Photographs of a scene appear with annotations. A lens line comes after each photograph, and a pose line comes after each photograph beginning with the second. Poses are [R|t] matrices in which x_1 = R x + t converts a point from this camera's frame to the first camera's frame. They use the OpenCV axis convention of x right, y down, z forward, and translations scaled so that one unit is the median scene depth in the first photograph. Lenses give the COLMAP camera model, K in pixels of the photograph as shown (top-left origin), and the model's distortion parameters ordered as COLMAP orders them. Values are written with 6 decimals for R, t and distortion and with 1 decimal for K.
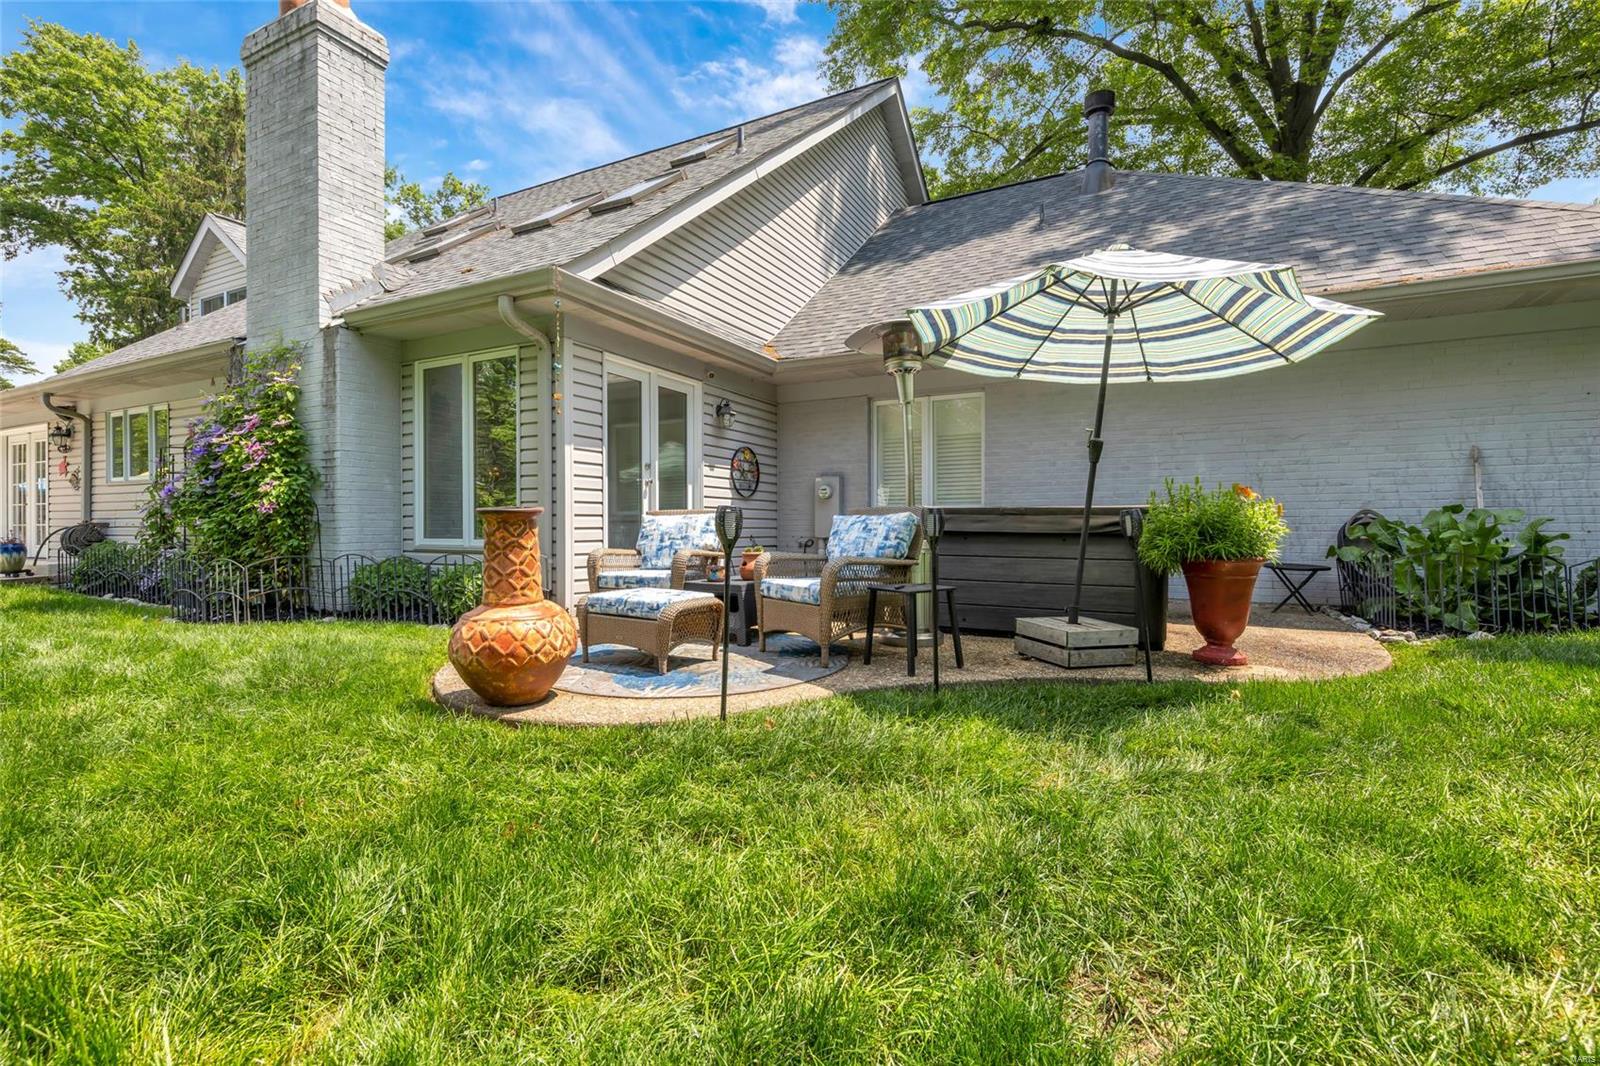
lens RADIAL K [[720.3, 0, 804.2], [0, 720.3, 532.3], [0, 0, 1]] dist [0.004655, -0.000317]
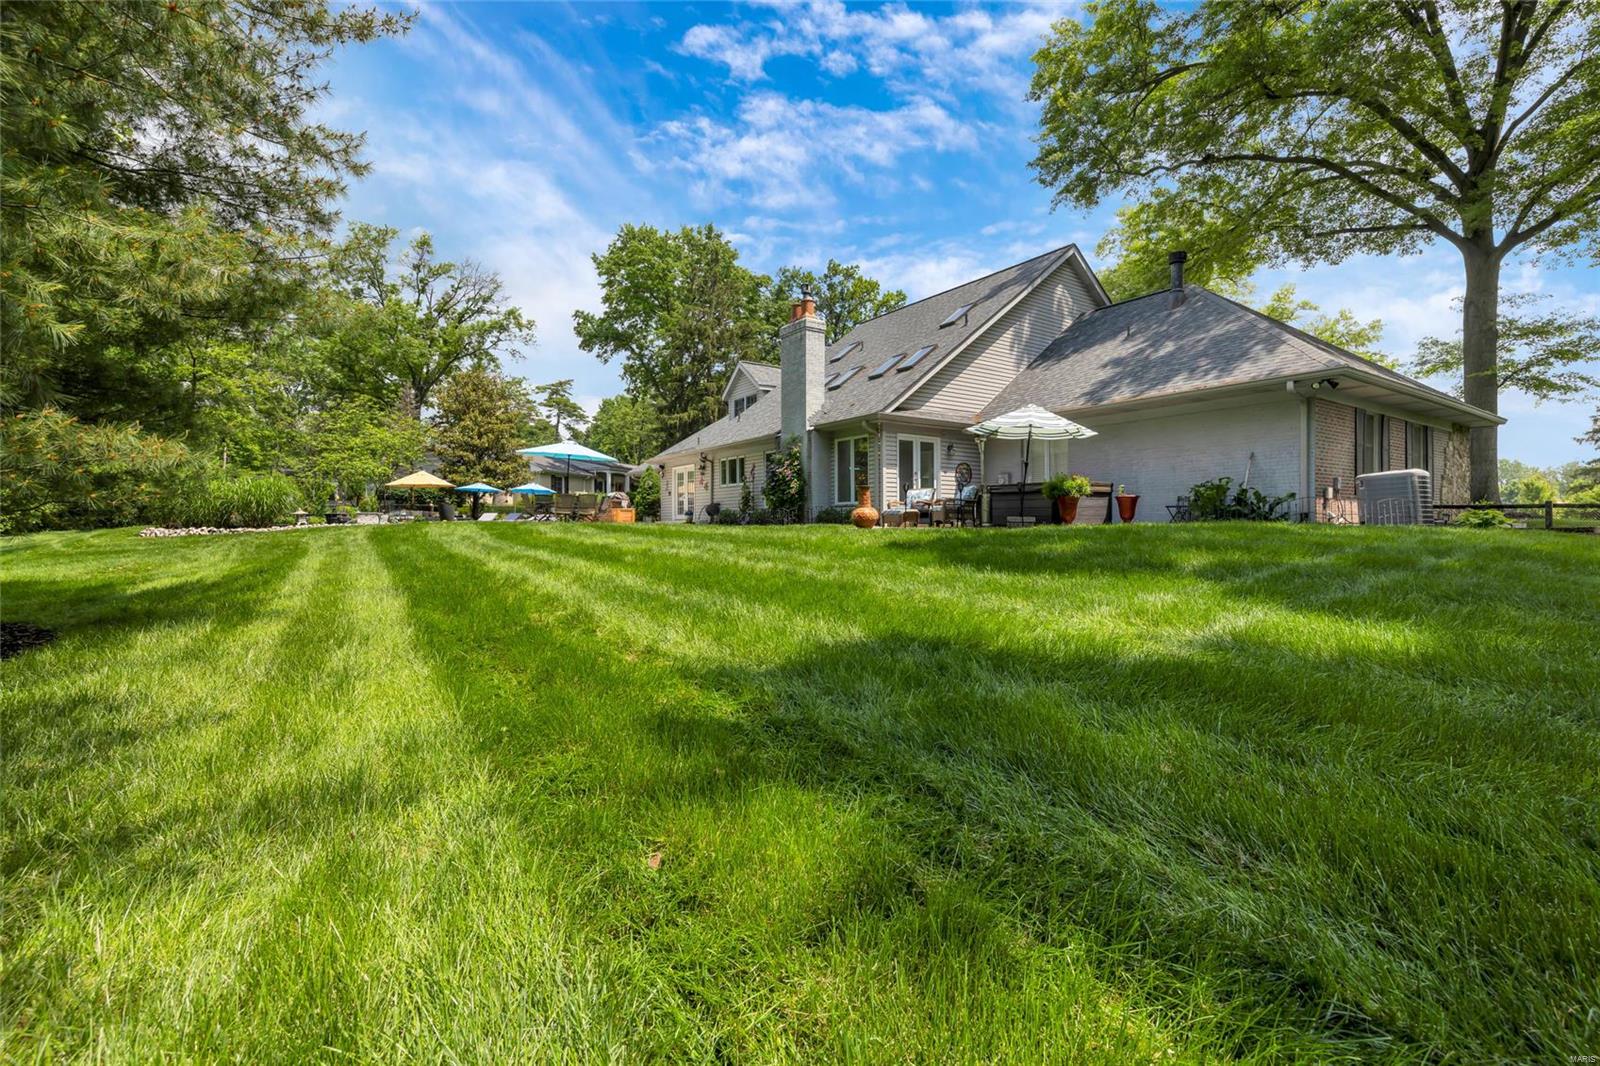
lens RADIAL K [[720.3, 0, 801.6], [0, 720.3, 526.0], [0, 0, 1]] dist [0.004655, -0.000317]
pose [[0.882173, -0.002166, -0.470920, 0.637277], [-0.001815, 0.999966, -0.008001, 0.118978], [0.470921, 0.007913, 0.882140, -1.467434]]
